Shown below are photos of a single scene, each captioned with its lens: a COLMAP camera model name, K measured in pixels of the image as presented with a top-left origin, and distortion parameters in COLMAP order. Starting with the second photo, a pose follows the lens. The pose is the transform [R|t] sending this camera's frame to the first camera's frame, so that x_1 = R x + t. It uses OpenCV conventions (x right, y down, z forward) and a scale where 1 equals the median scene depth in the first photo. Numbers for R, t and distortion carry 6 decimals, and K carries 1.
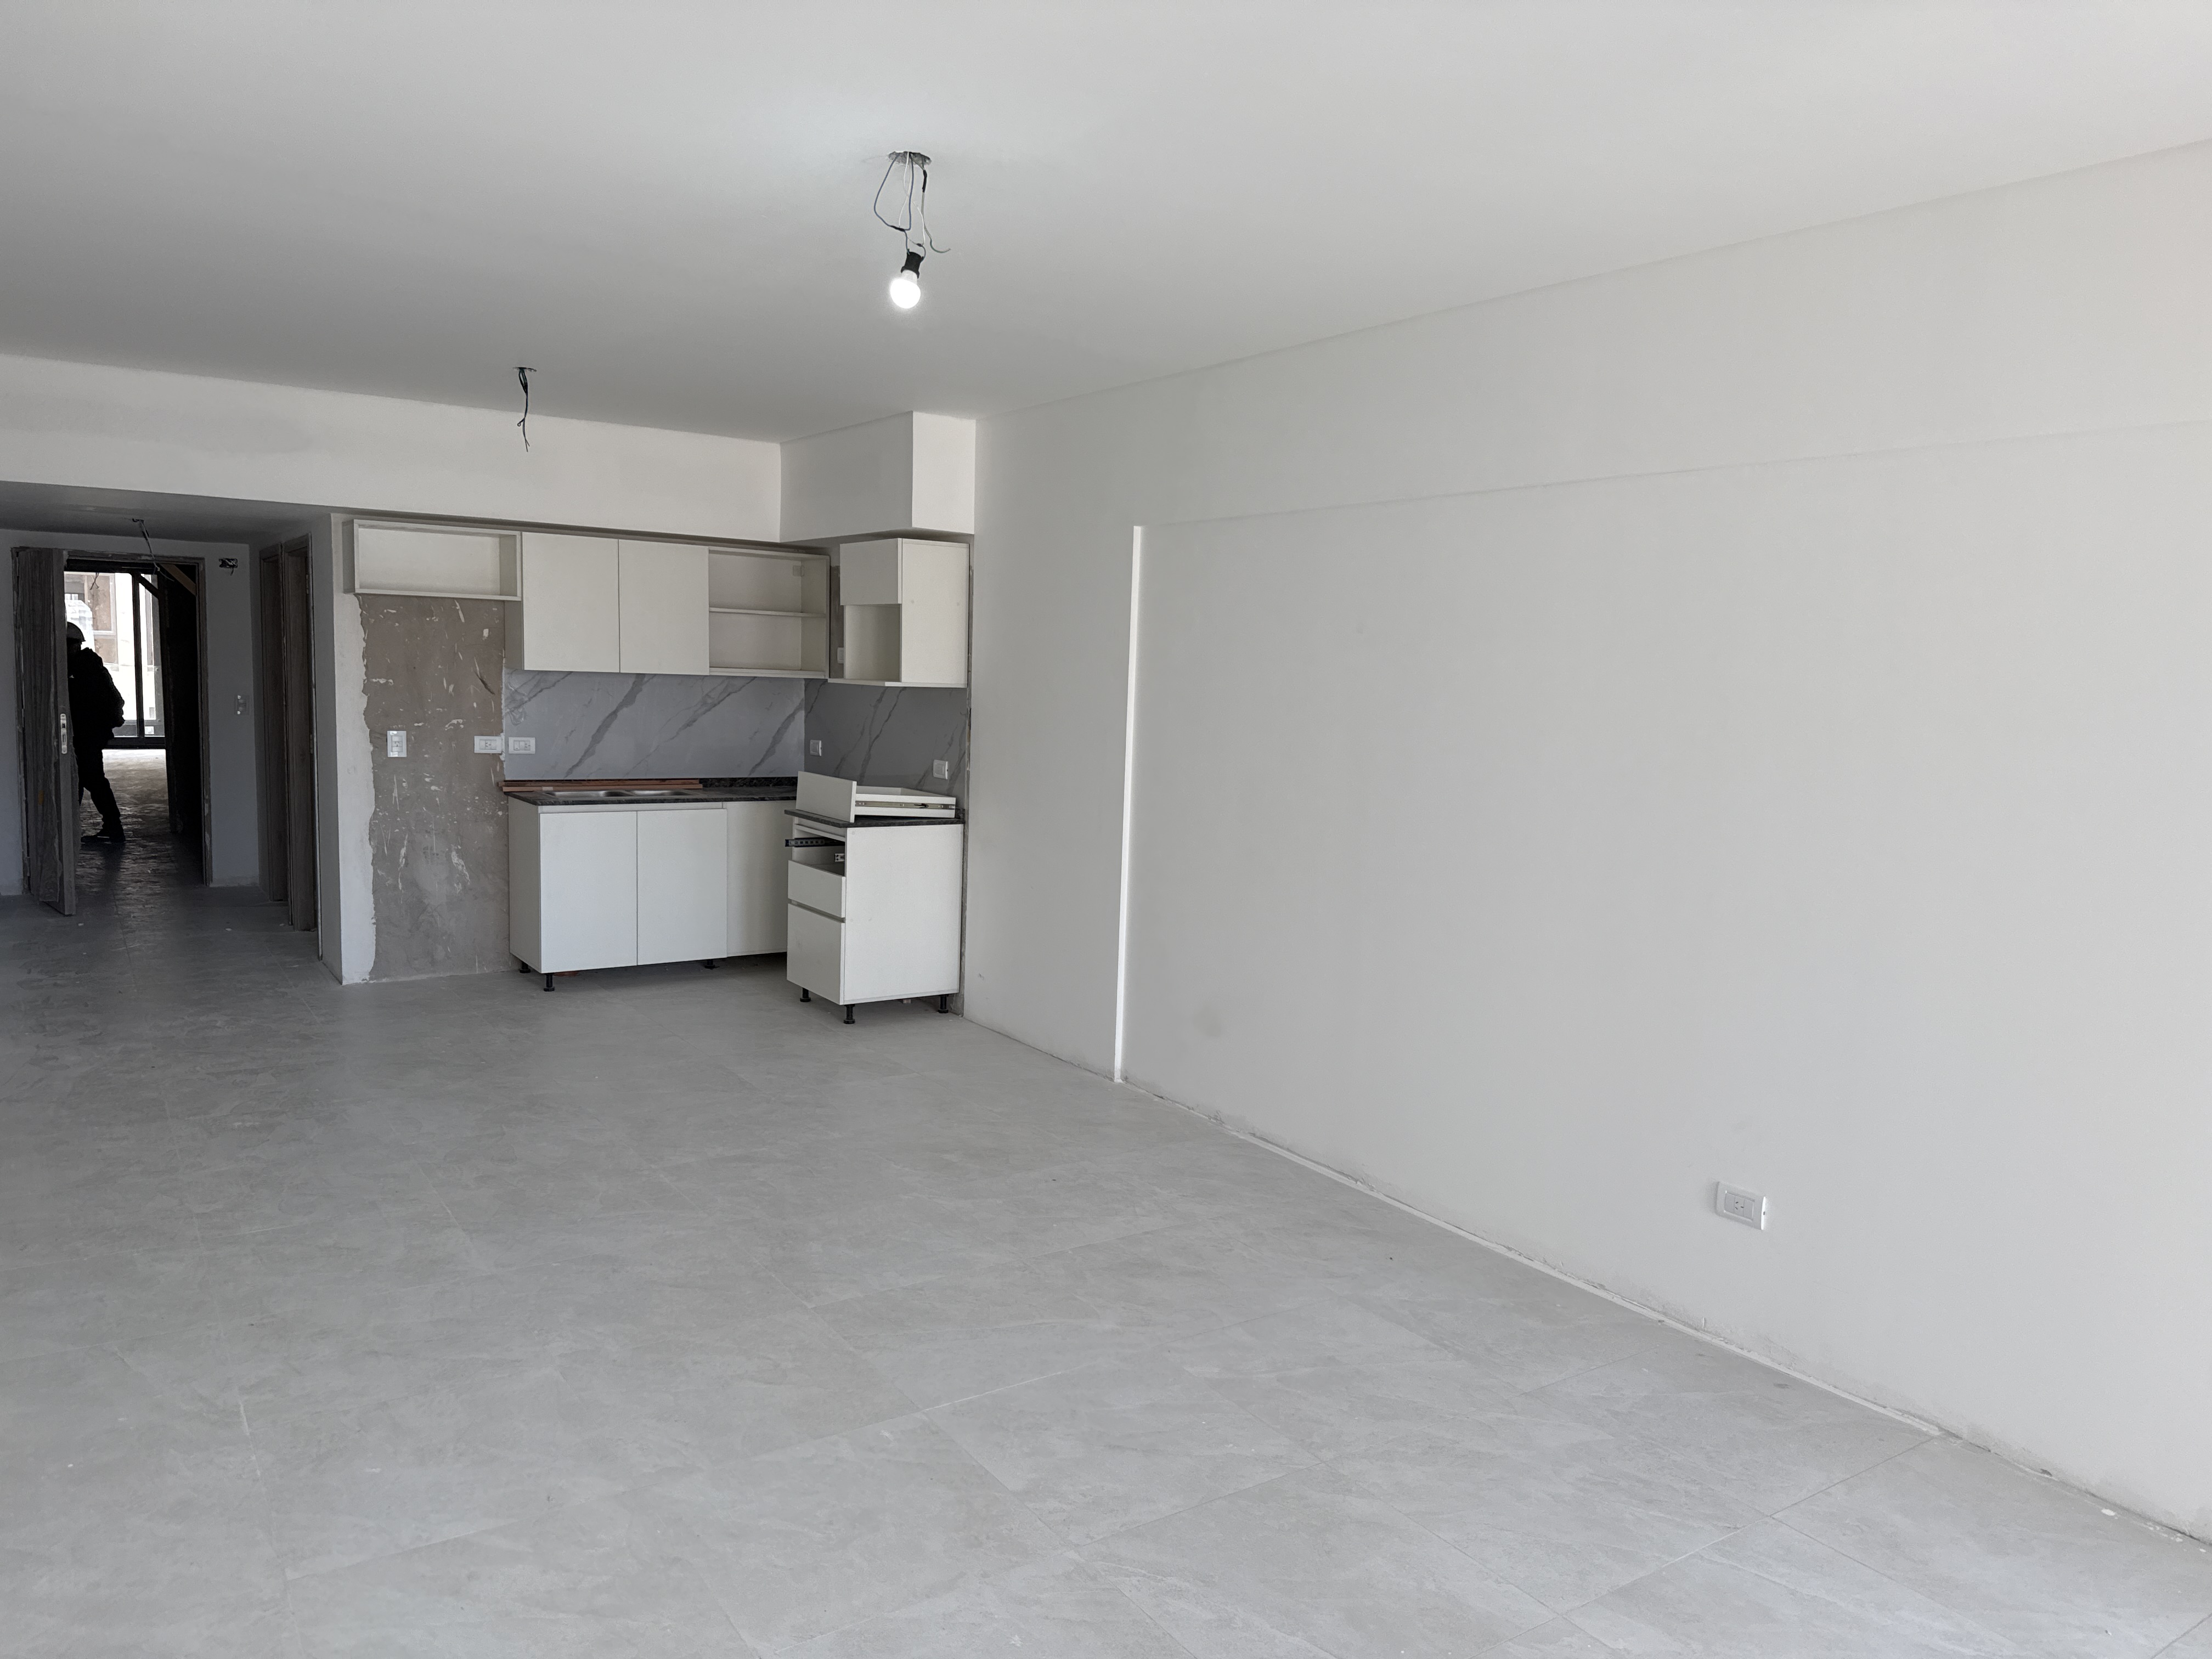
lens RADIAL K [[1573.9, 0, 1117.6], [0, 1573.9, 827.2], [0, 0, 1]] dist [0.067173, -0.044199]
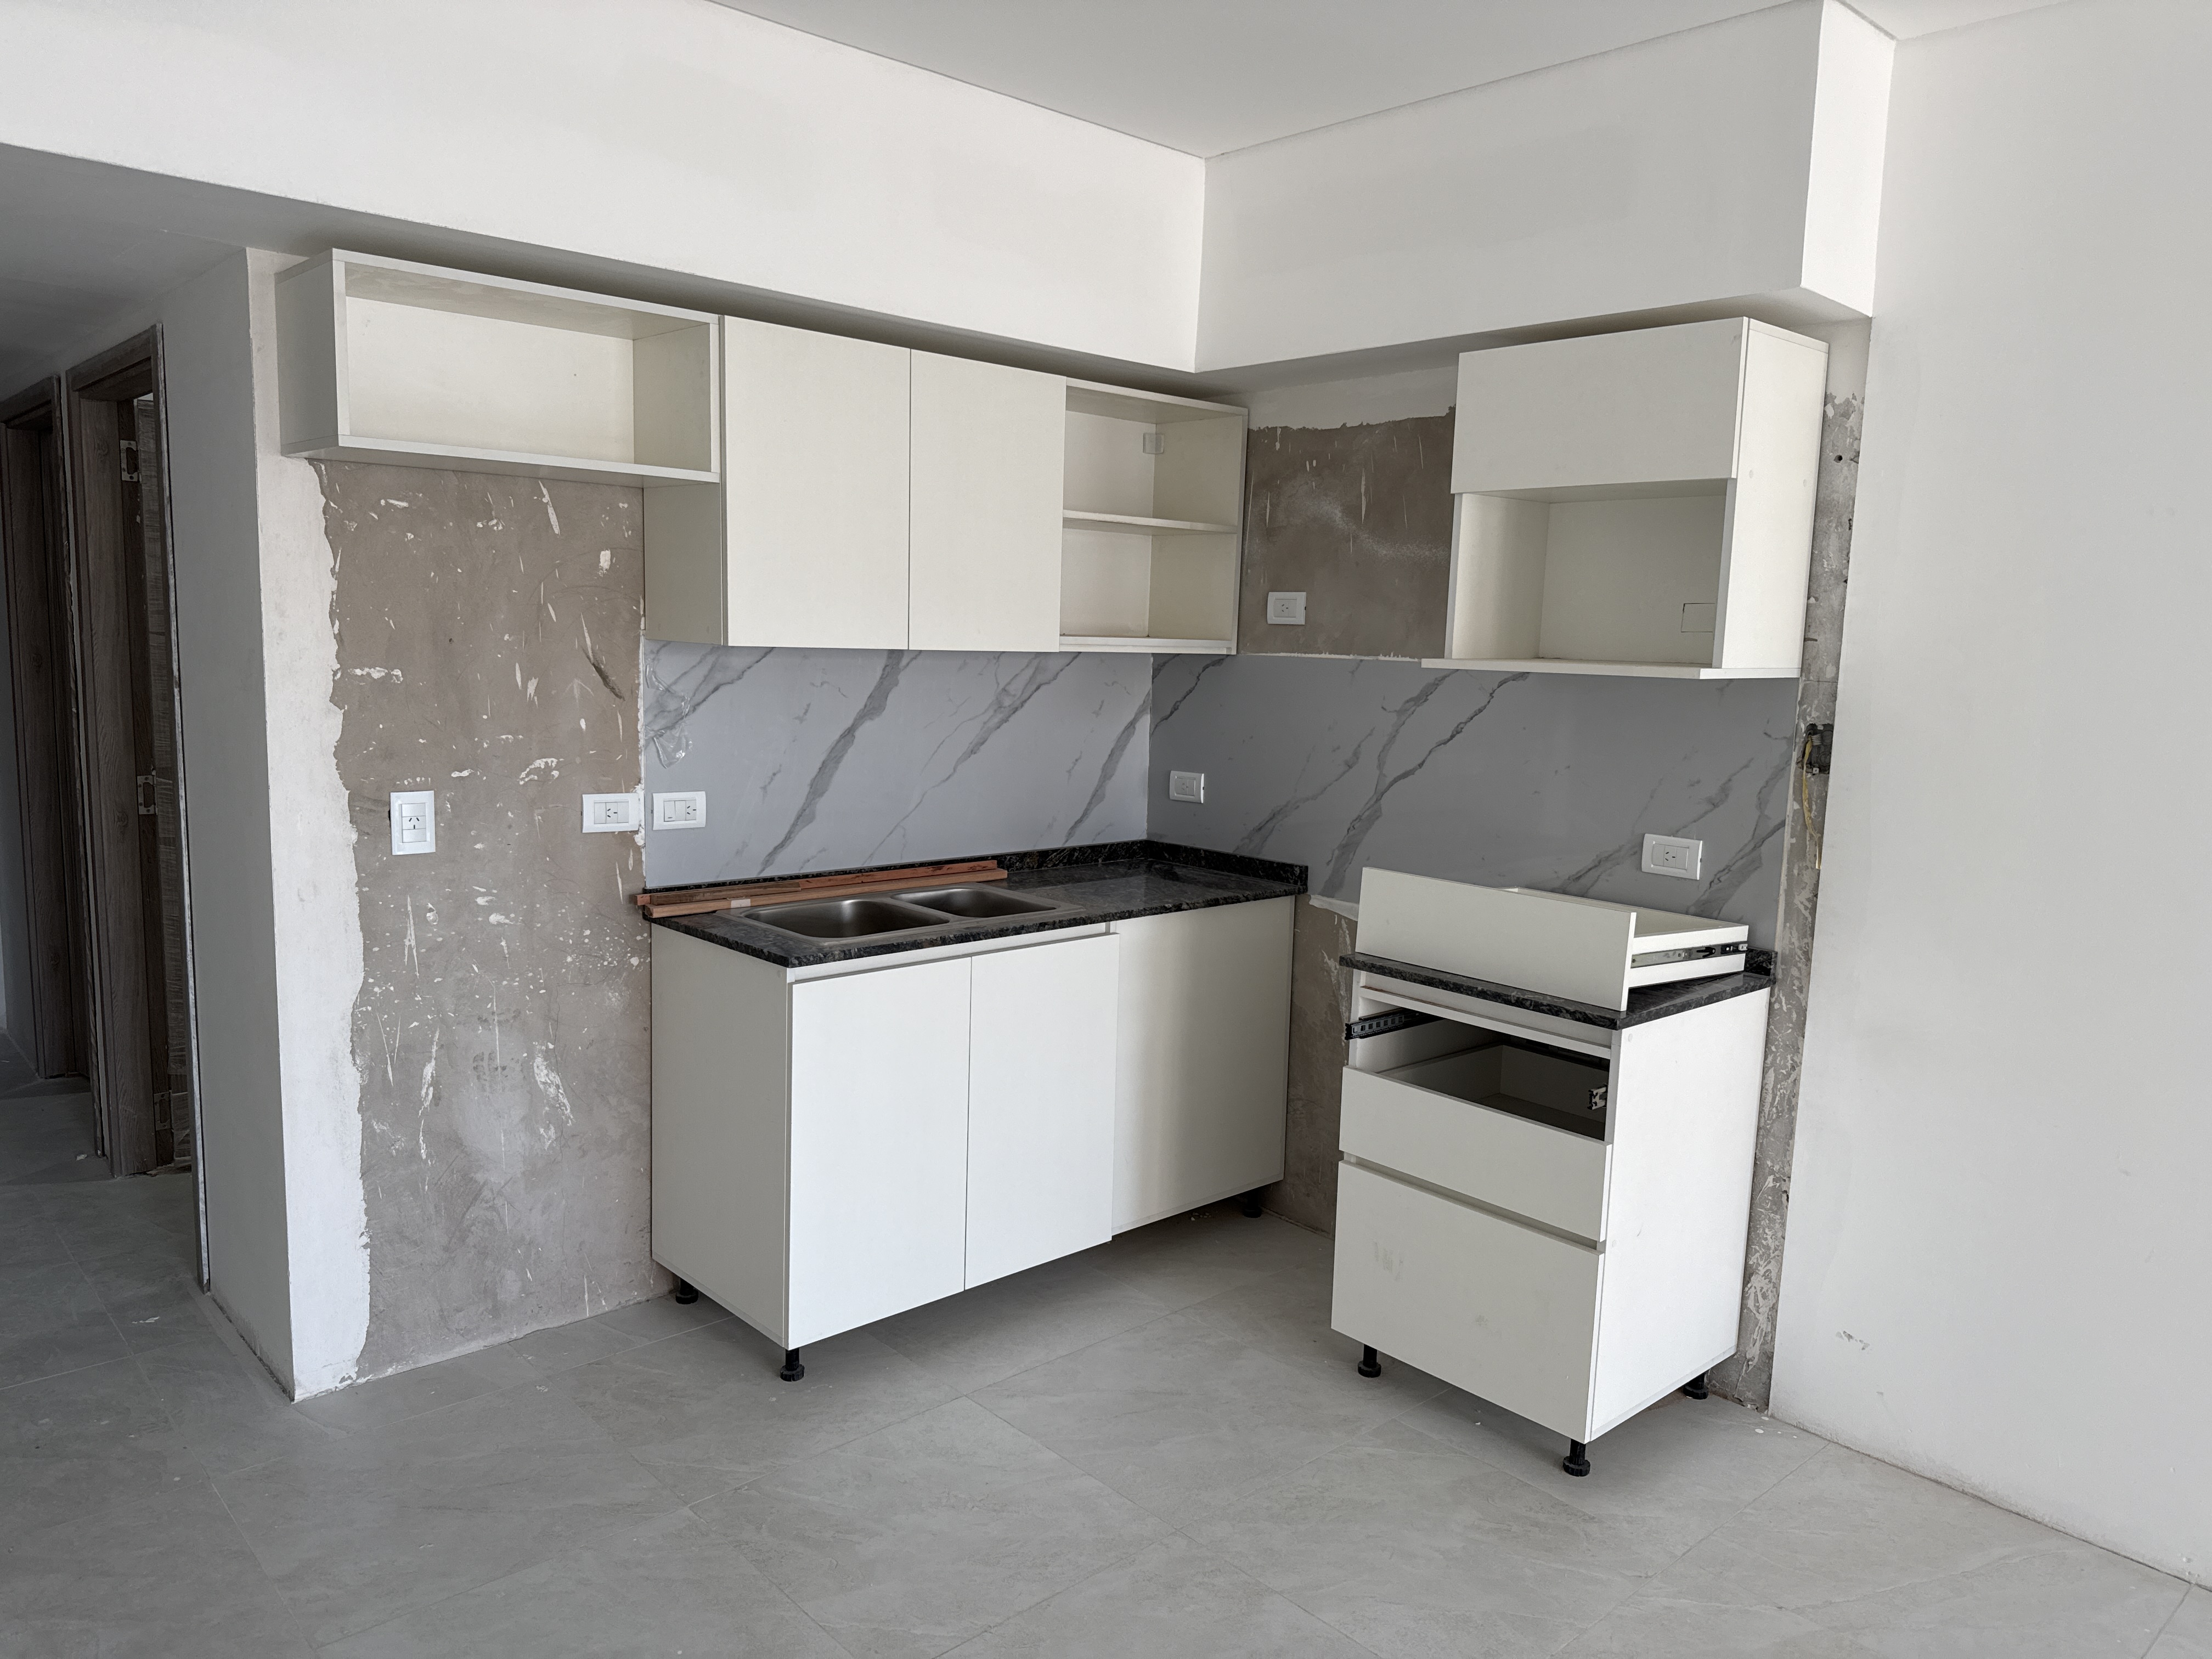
lens RADIAL K [[1573.9, 0, 1110.2], [0, 1573.9, 827.4], [0, 0, 1]] dist [0.067173, -0.044199]
pose [[0.990920, -0.020846, 0.132824, -0.346410], [0.017027, 0.999410, 0.029825, -0.064114], [-0.133367, -0.027293, 0.990691, 0.593445]]
